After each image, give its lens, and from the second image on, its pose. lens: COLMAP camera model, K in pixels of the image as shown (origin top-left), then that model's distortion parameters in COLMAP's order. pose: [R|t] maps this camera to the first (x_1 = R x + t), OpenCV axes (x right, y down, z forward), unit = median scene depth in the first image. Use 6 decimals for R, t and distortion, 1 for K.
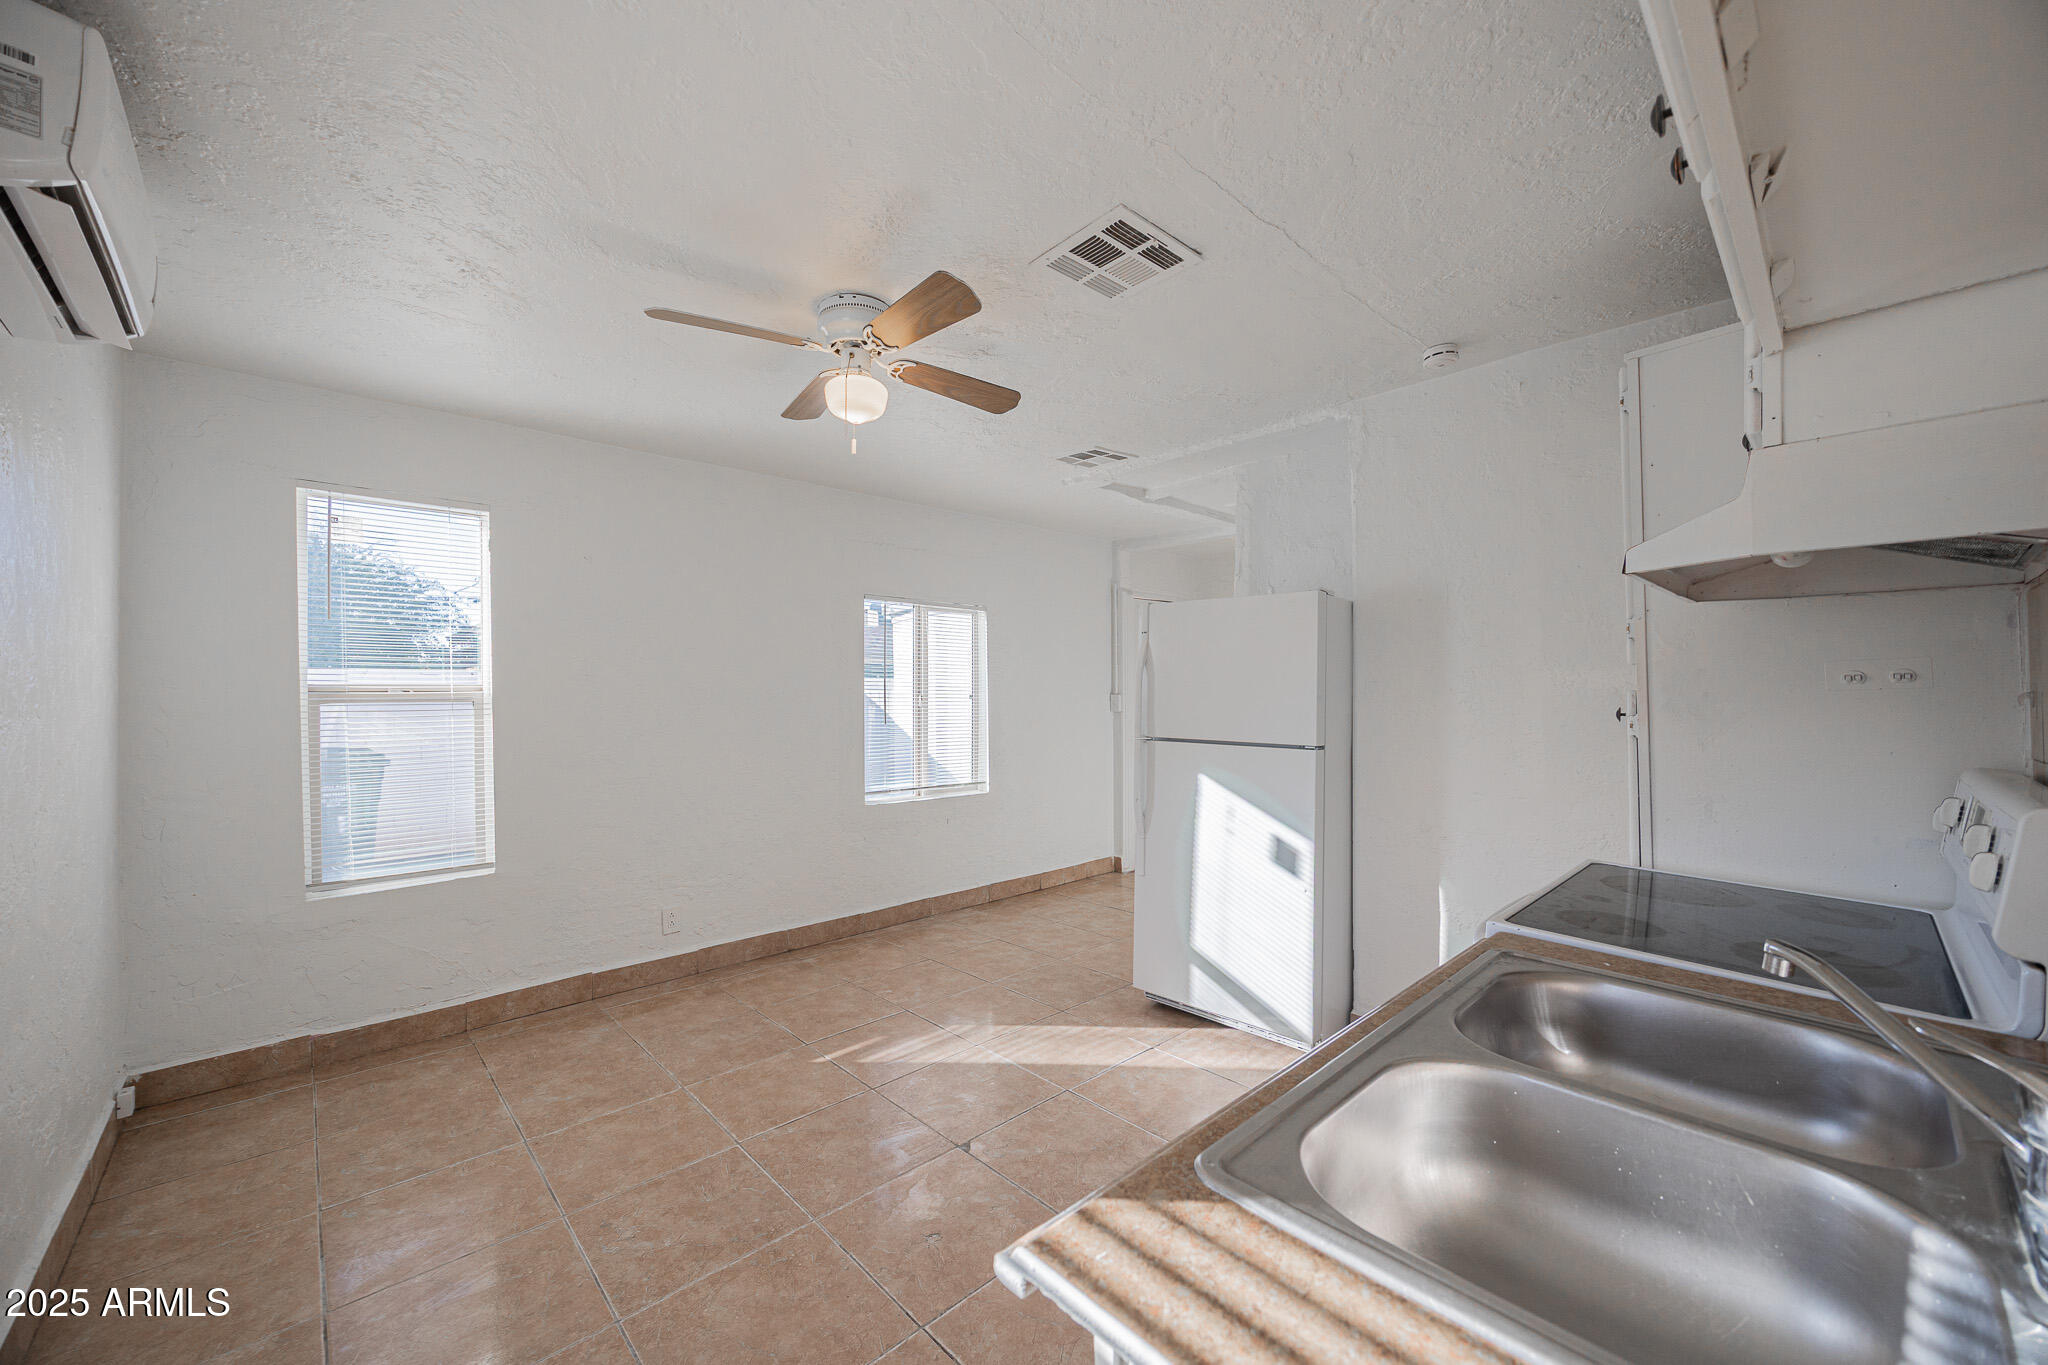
lens RADIAL K [[788.4, 0, 1024.0], [0, 788.4, 682.5], [0, 0, 1]] dist [-0.001337, 0.000022]
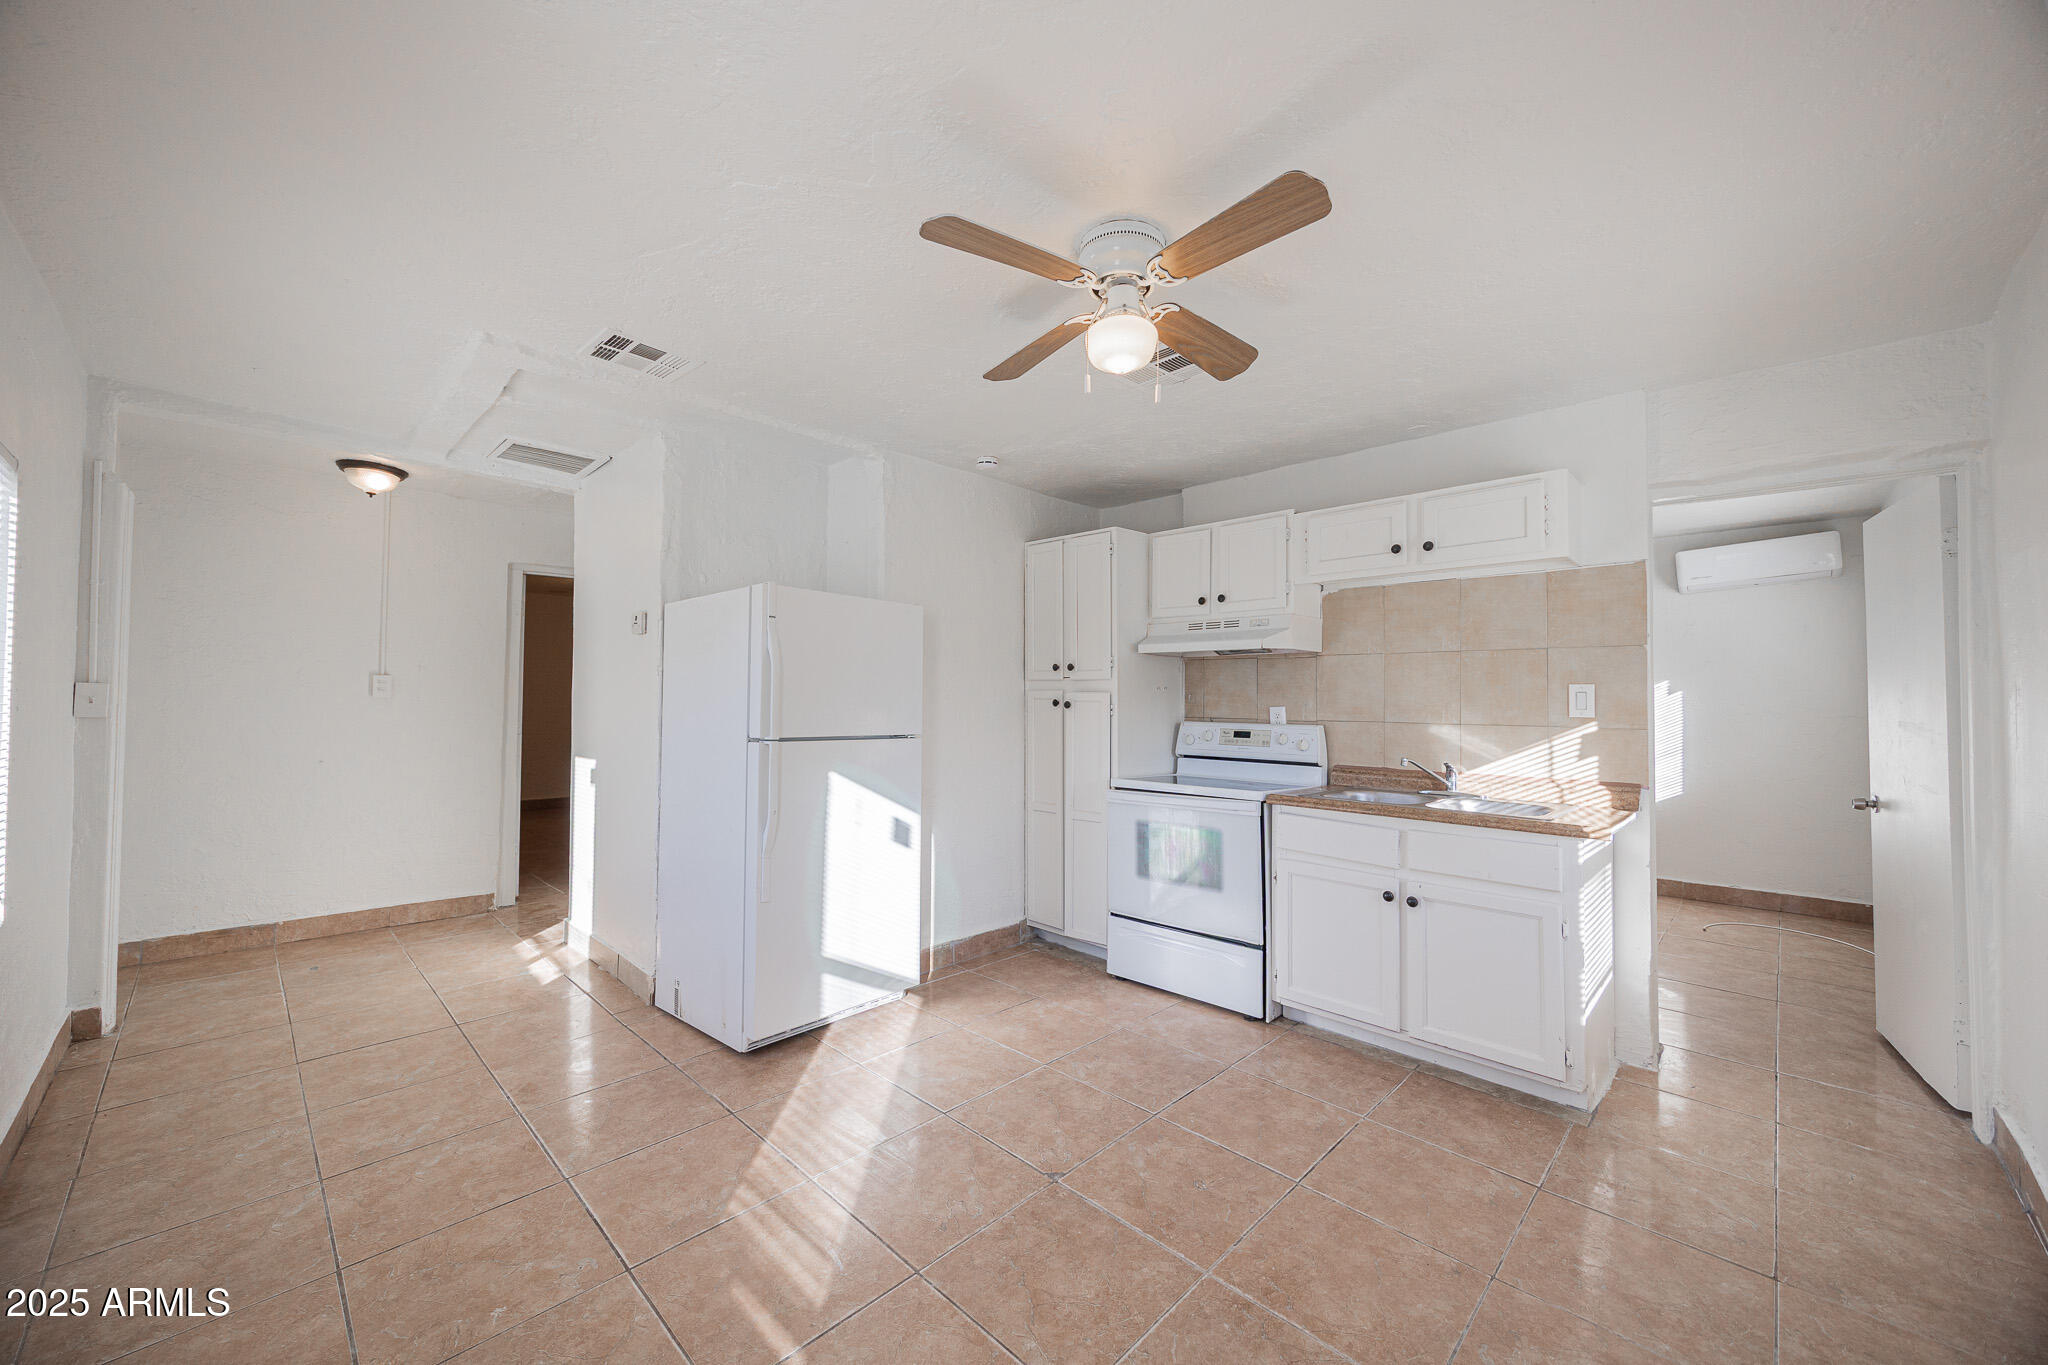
lens RADIAL K [[769.9, 0, 1024.0], [0, 769.9, 673.7], [0, 0, 1]] dist [-0.000885, 0.000004]
pose [[-0.045341, 0.036689, 0.998298, -0.756271], [-0.024036, 0.998996, -0.037806, 0.025942], [-0.998682, -0.025709, -0.044414, 0.827939]]
